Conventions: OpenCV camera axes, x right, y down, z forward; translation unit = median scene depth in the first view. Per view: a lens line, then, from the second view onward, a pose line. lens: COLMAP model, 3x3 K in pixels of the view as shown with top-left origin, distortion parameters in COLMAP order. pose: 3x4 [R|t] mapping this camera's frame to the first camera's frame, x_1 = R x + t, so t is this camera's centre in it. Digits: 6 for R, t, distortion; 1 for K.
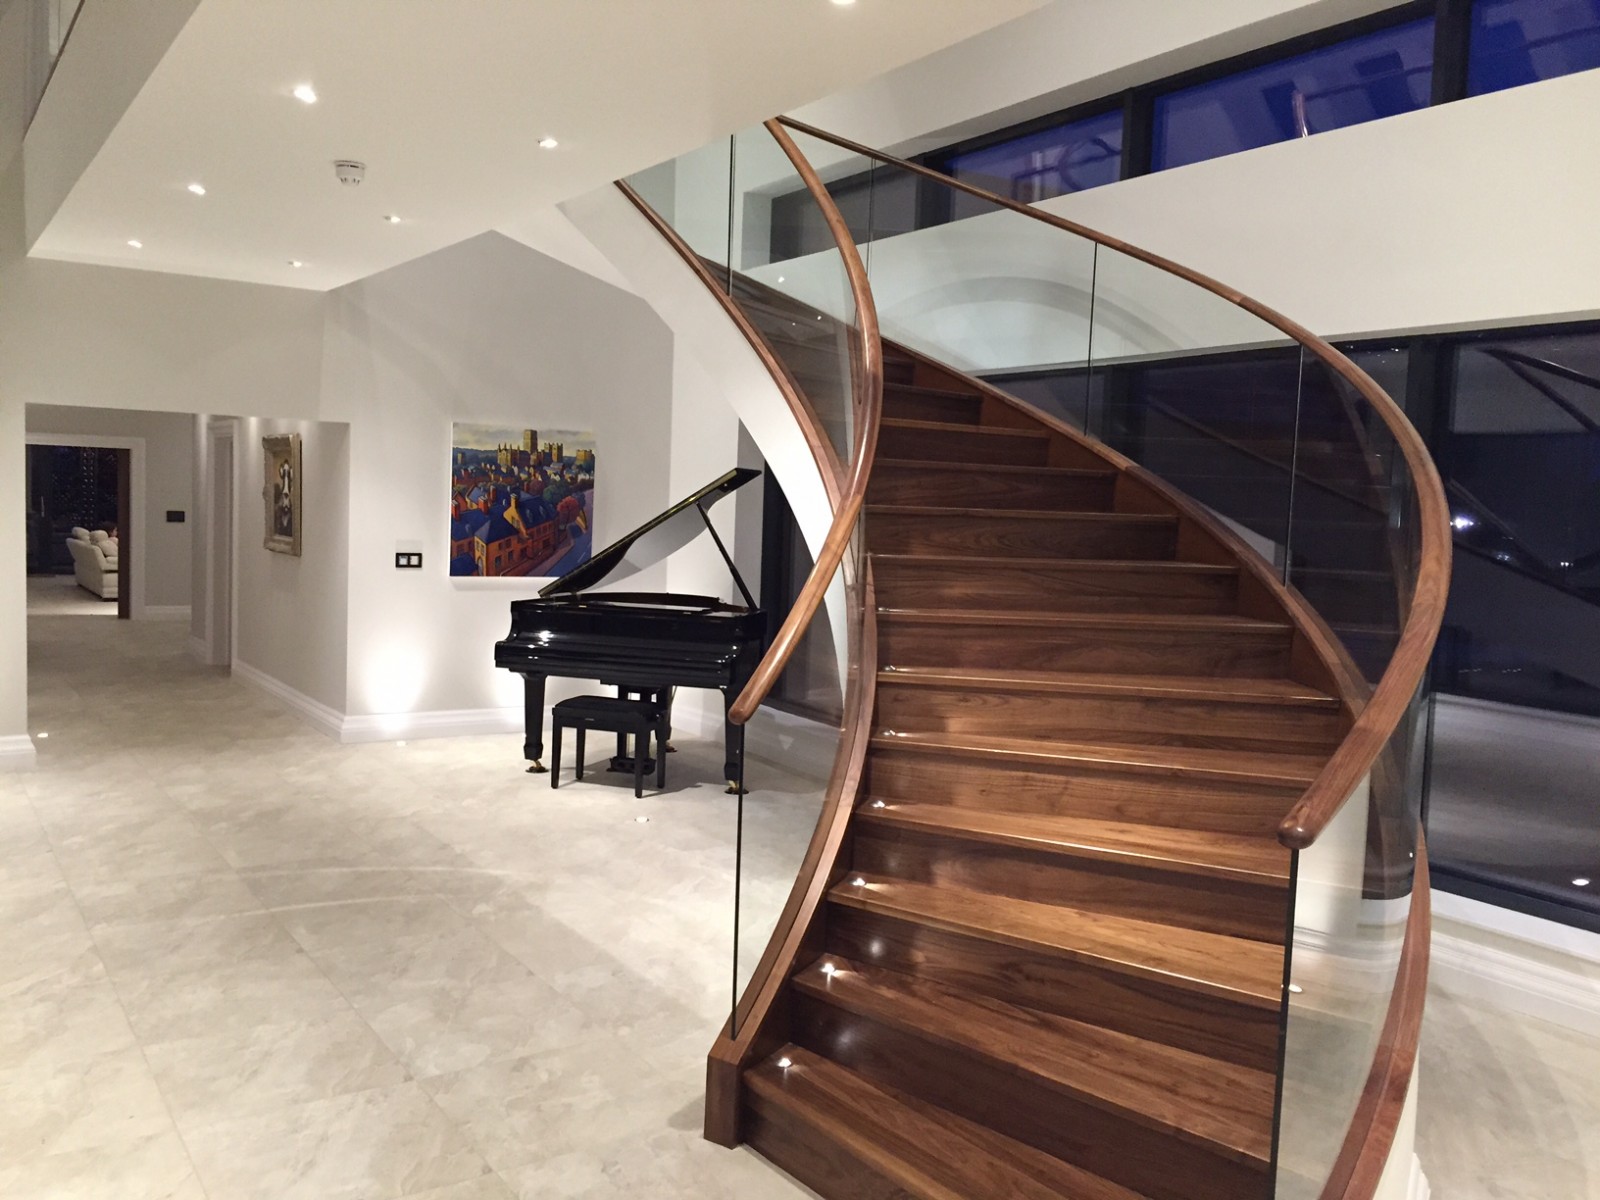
lens RADIAL K [[1401.1, 0, 800.0], [0, 1401.1, 600.0], [0, 0, 1]] dist [0.012087, 0.002198]
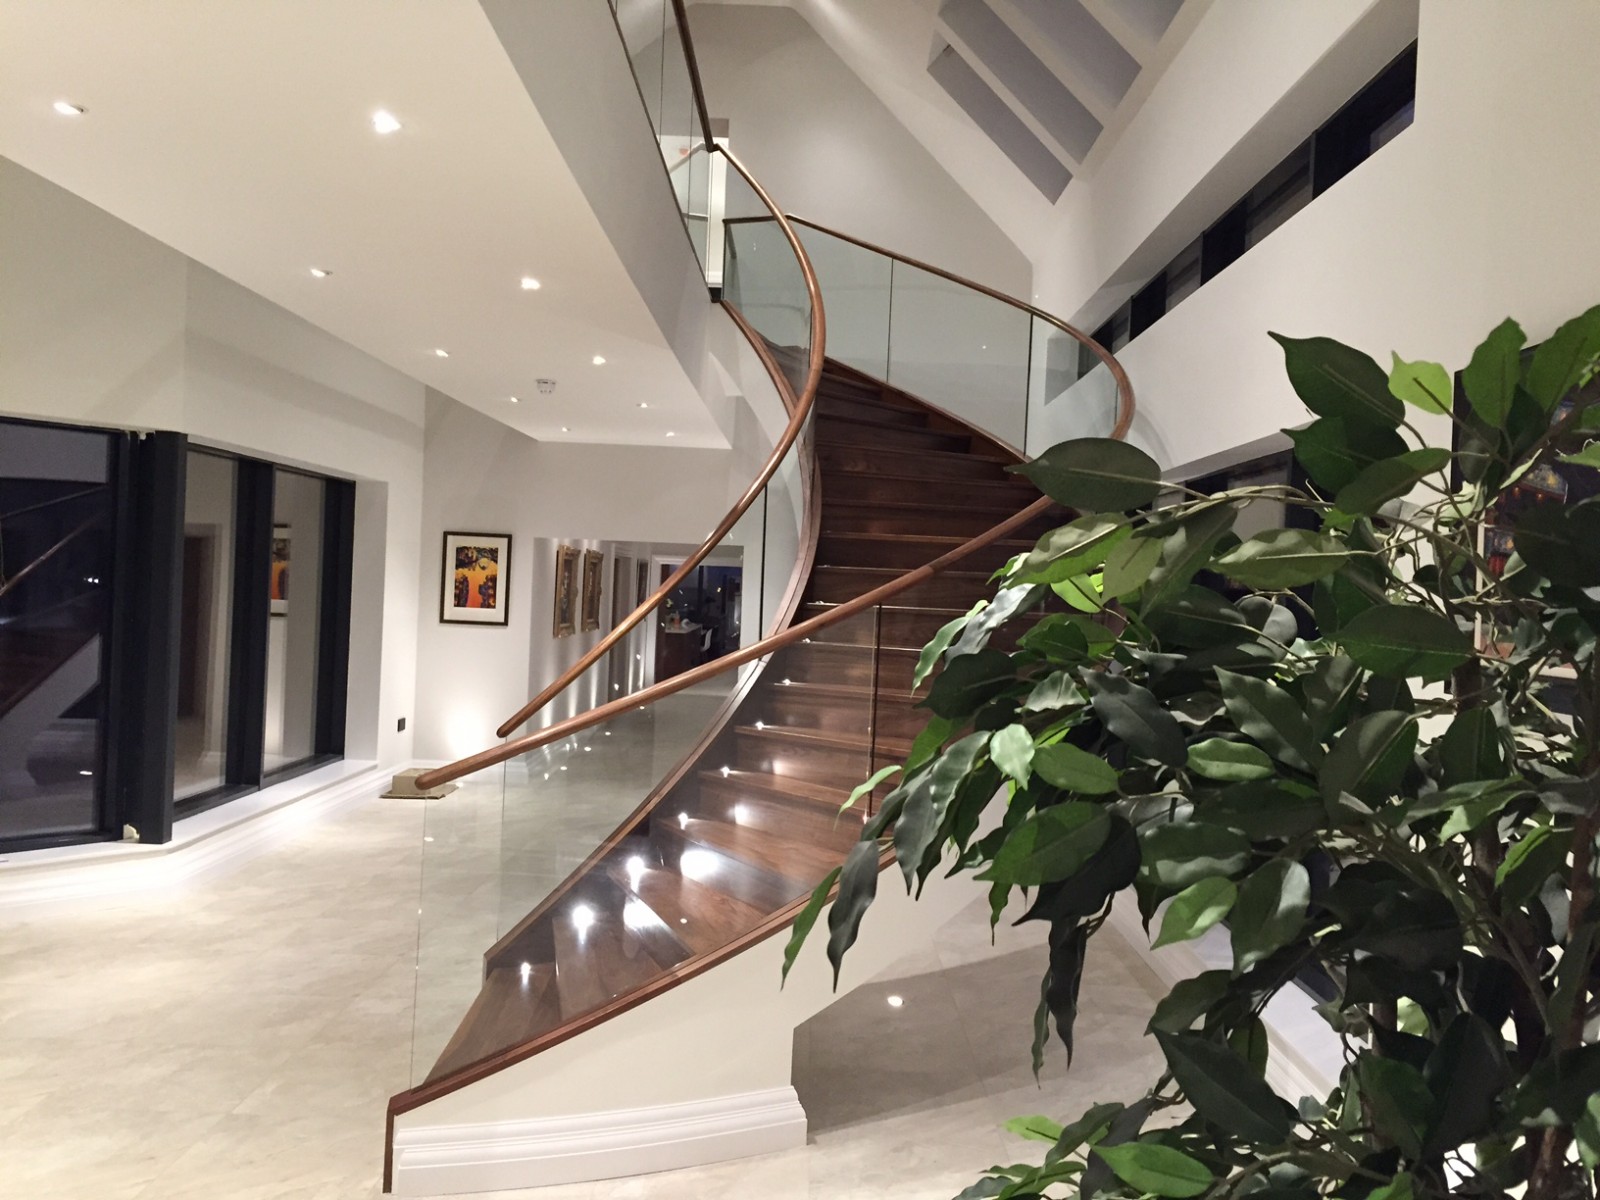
lens RADIAL K [[1401.1, 0, 800.0], [0, 1401.1, 600.0], [0, 0, 1]] dist [0.012087, 0.002198]
pose [[0.824458, 0.001206, -0.565922, 1.007727], [-0.048167, 0.996519, -0.068049, 0.022875], [0.563870, 0.083363, 0.821646, -0.096814]]
